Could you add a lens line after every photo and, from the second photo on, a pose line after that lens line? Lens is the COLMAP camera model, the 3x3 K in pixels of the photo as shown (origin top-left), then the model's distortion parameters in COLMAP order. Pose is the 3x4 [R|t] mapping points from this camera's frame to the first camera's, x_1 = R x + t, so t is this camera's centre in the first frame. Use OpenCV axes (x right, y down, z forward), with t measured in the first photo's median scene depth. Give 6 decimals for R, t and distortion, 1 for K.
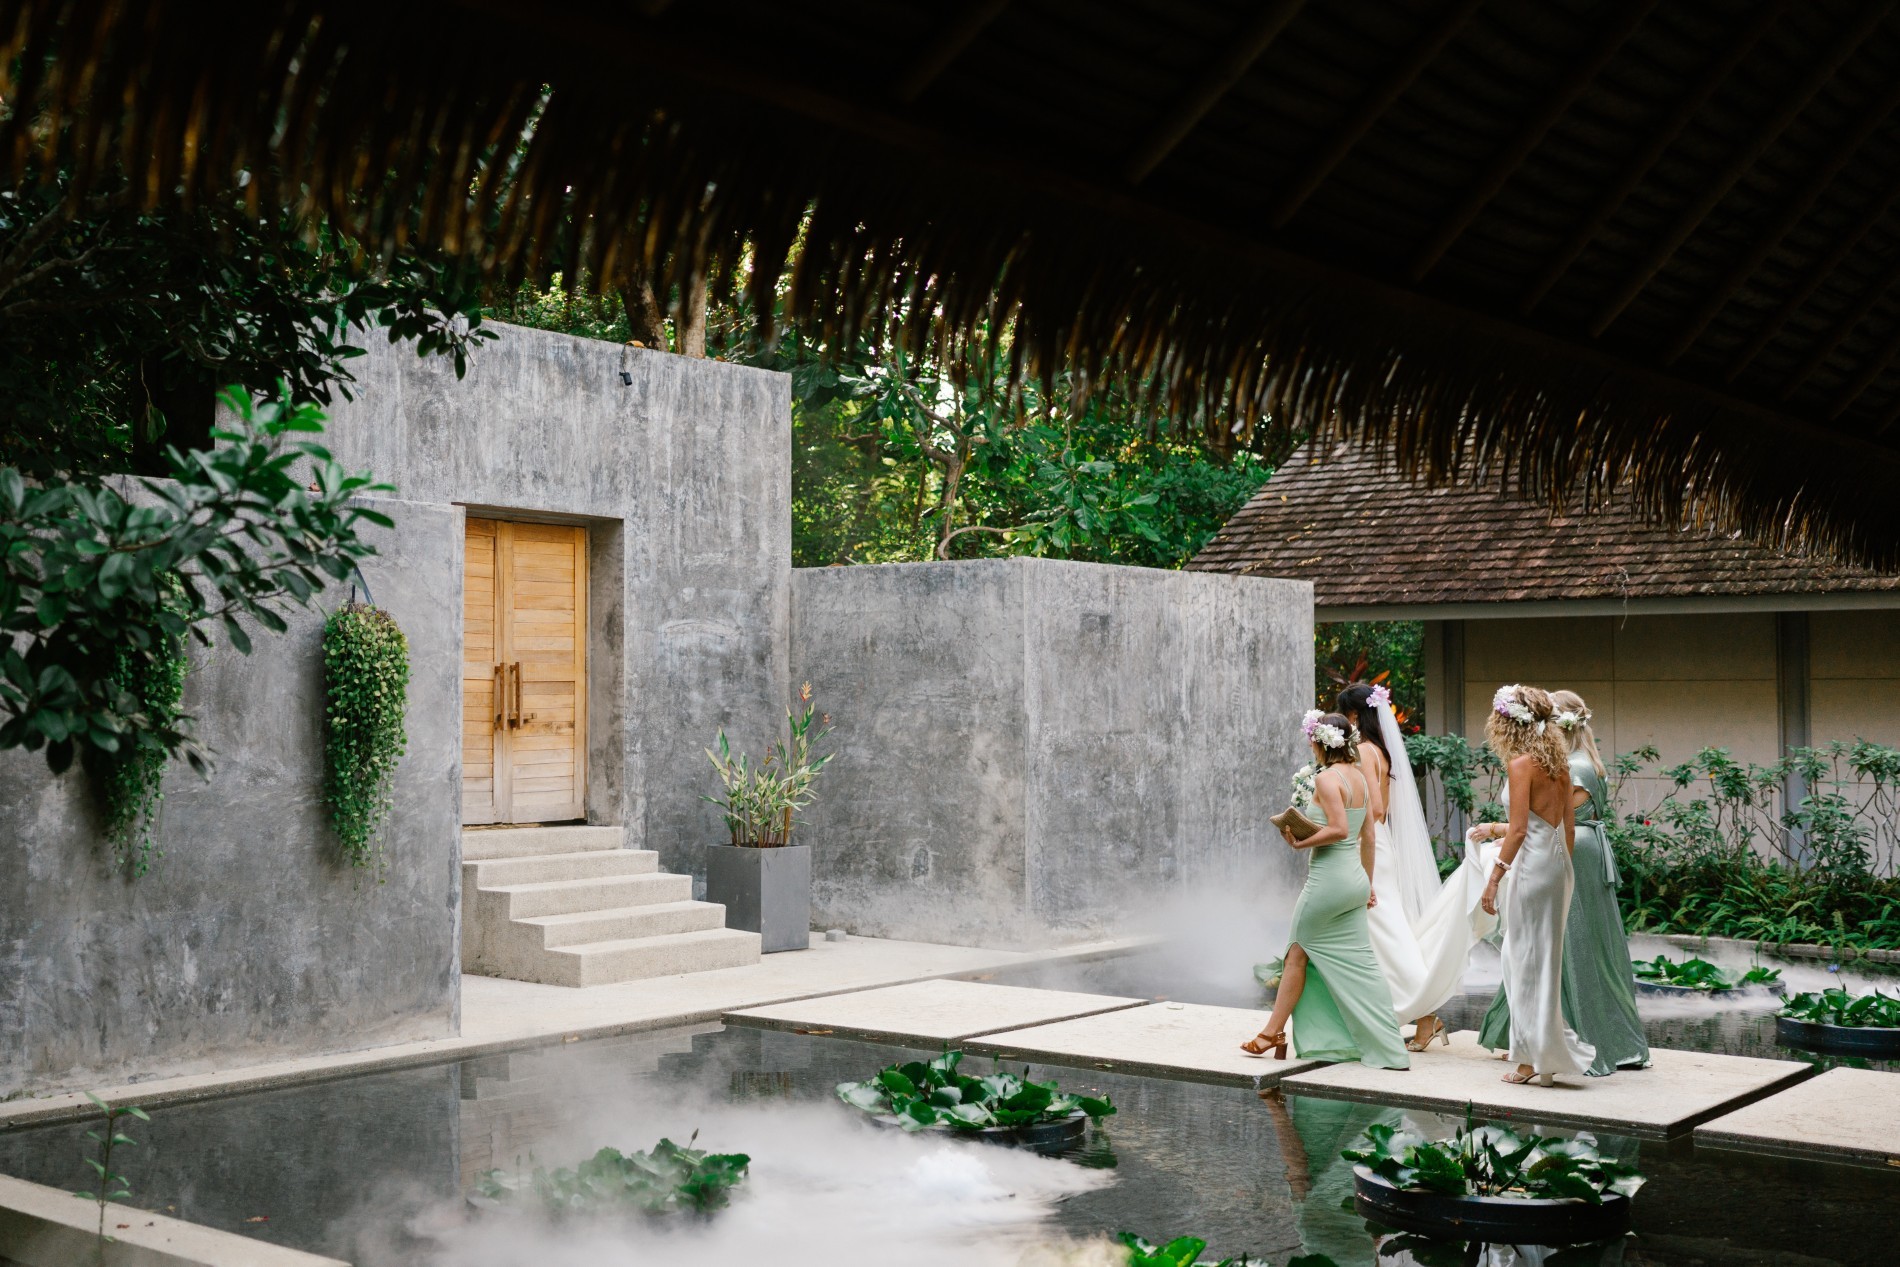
lens RADIAL K [[1984.5, 0, 950.0], [0, 1984.5, 633.5], [0, 0, 1]] dist [0.006351, 0.014364]
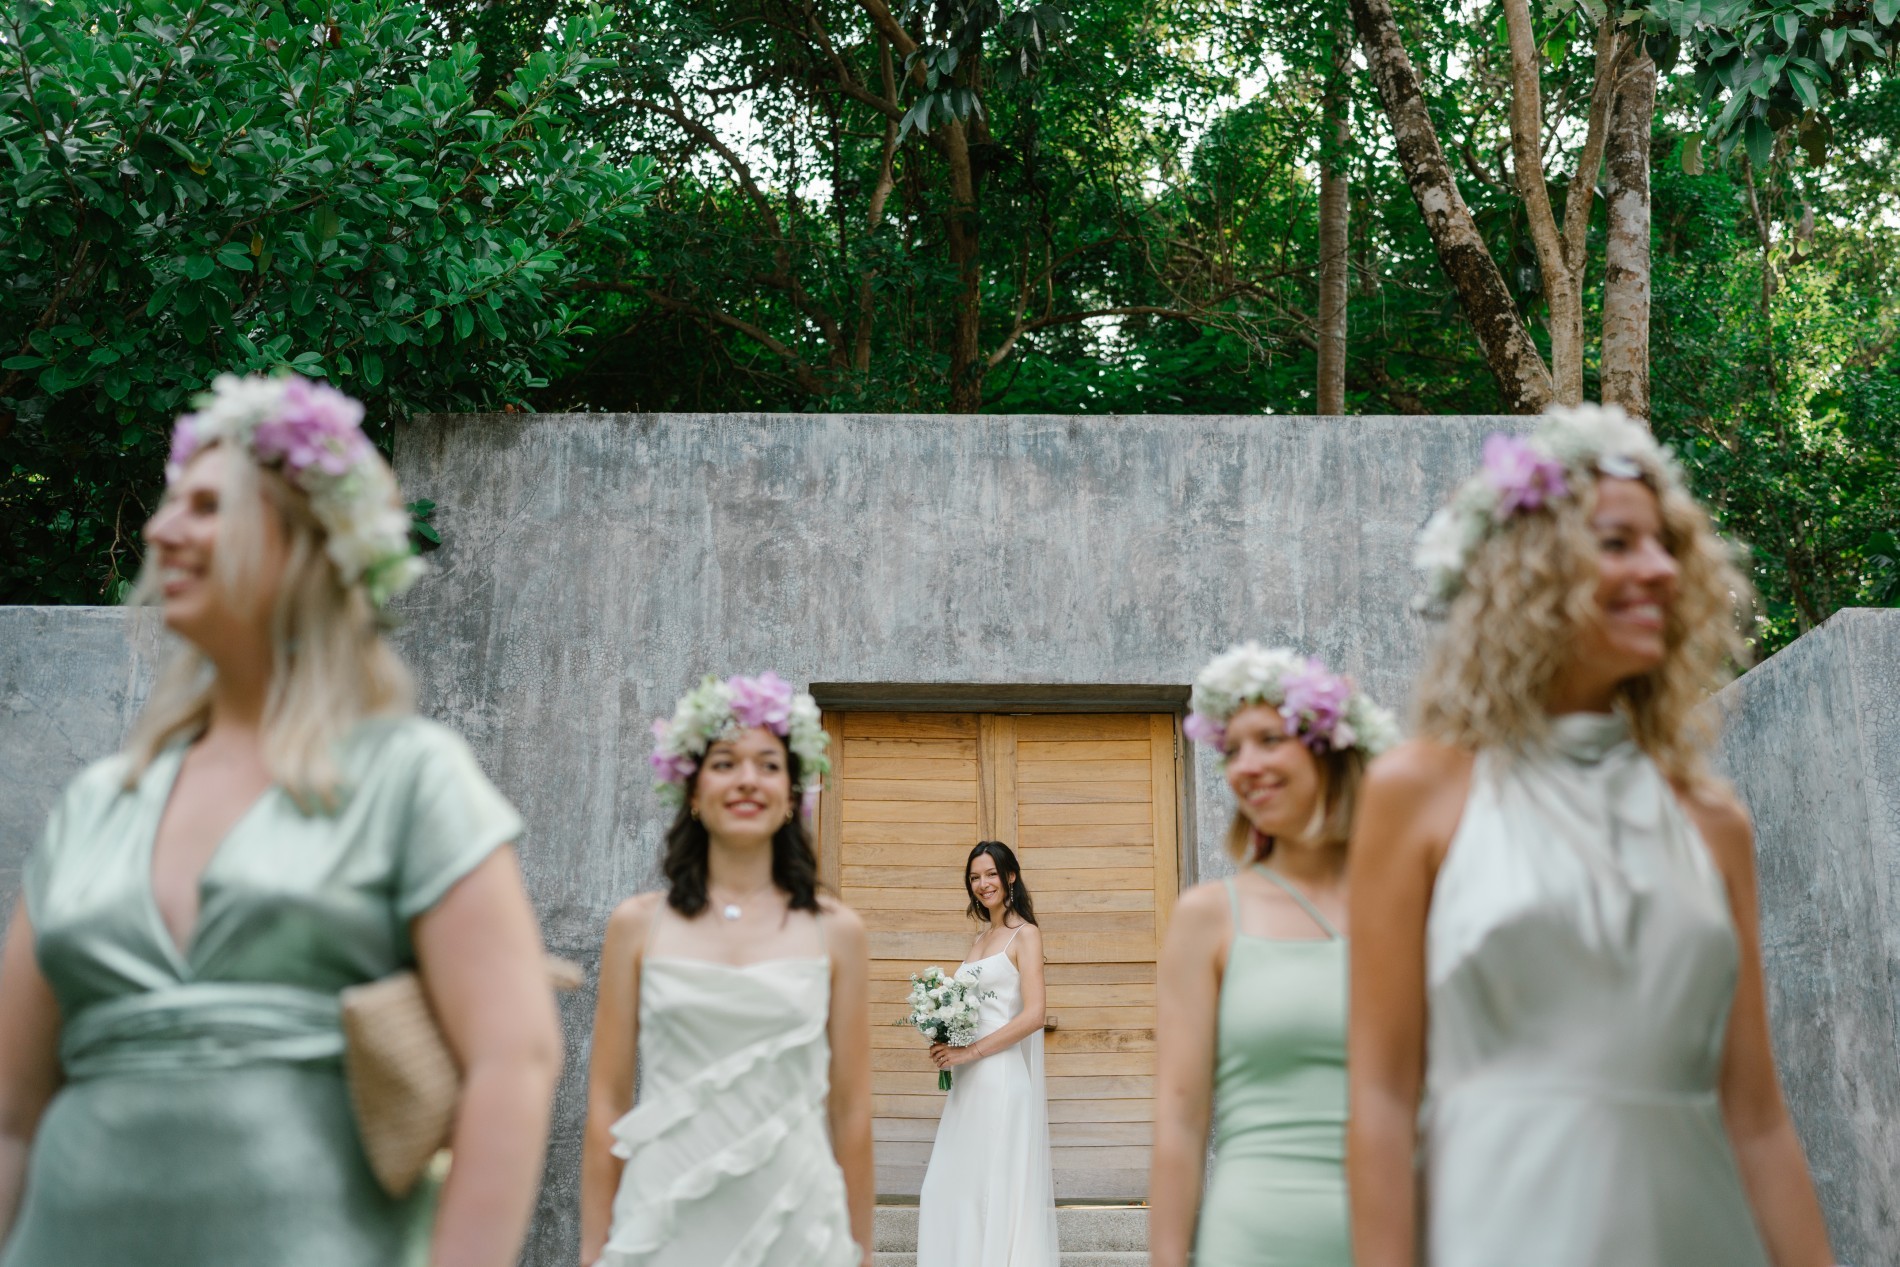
lens RADIAL K [[1984.5, 0, 950.0], [0, 1984.5, 633.5], [0, 0, 1]] dist [0.006351, 0.014364]
pose [[0.621114, -0.199729, -0.757843, 0.265719], [0.033585, 0.972876, -0.228876, 0.066467], [0.783000, 0.116705, 0.610975, 0.596848]]
